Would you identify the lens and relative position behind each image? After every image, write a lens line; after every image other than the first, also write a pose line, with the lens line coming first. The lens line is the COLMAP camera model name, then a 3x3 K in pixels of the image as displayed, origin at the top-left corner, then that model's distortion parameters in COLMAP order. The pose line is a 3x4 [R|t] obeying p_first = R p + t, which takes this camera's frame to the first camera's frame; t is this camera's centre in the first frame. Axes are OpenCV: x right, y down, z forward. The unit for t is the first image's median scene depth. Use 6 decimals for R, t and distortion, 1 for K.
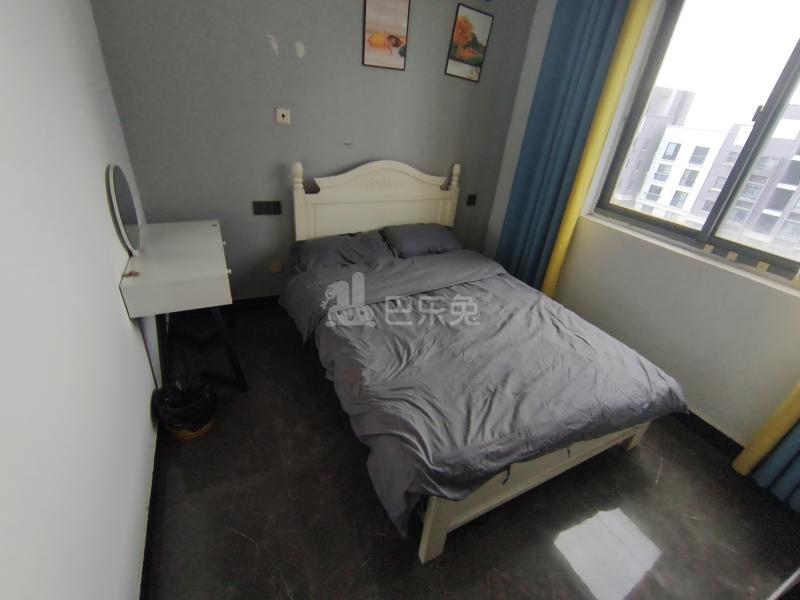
lens RADIAL K [[364.6, 0, 402.8], [0, 364.6, 304.5], [0, 0, 1]] dist [-0.002571, -0.000968]
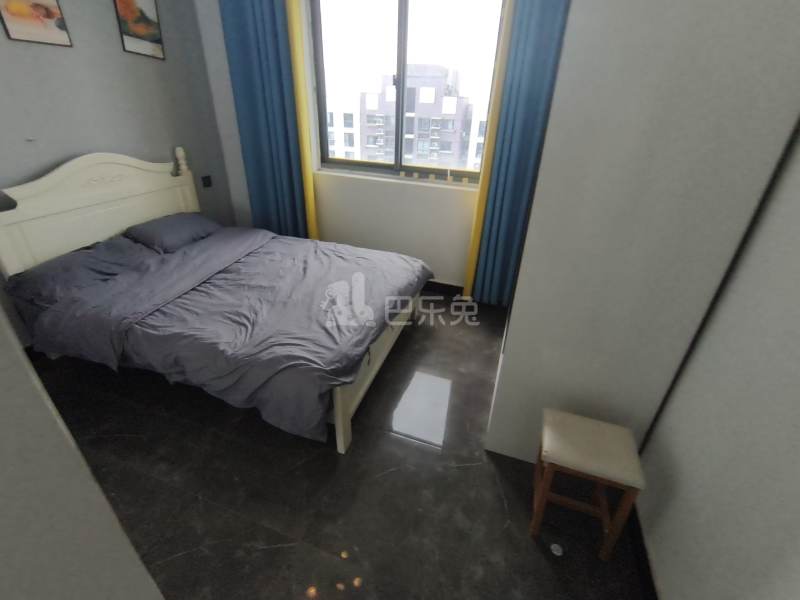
lens RADIAL K [[364.6, 0, 402.8], [0, 364.6, 304.5], [0, 0, 1]] dist [-0.002571, -0.000968]
pose [[0.701940, -0.400888, 0.588702, -0.203688], [0.373939, 0.910903, 0.174430, 0.059832], [-0.606177, 0.097699, 0.789306, -0.099213]]
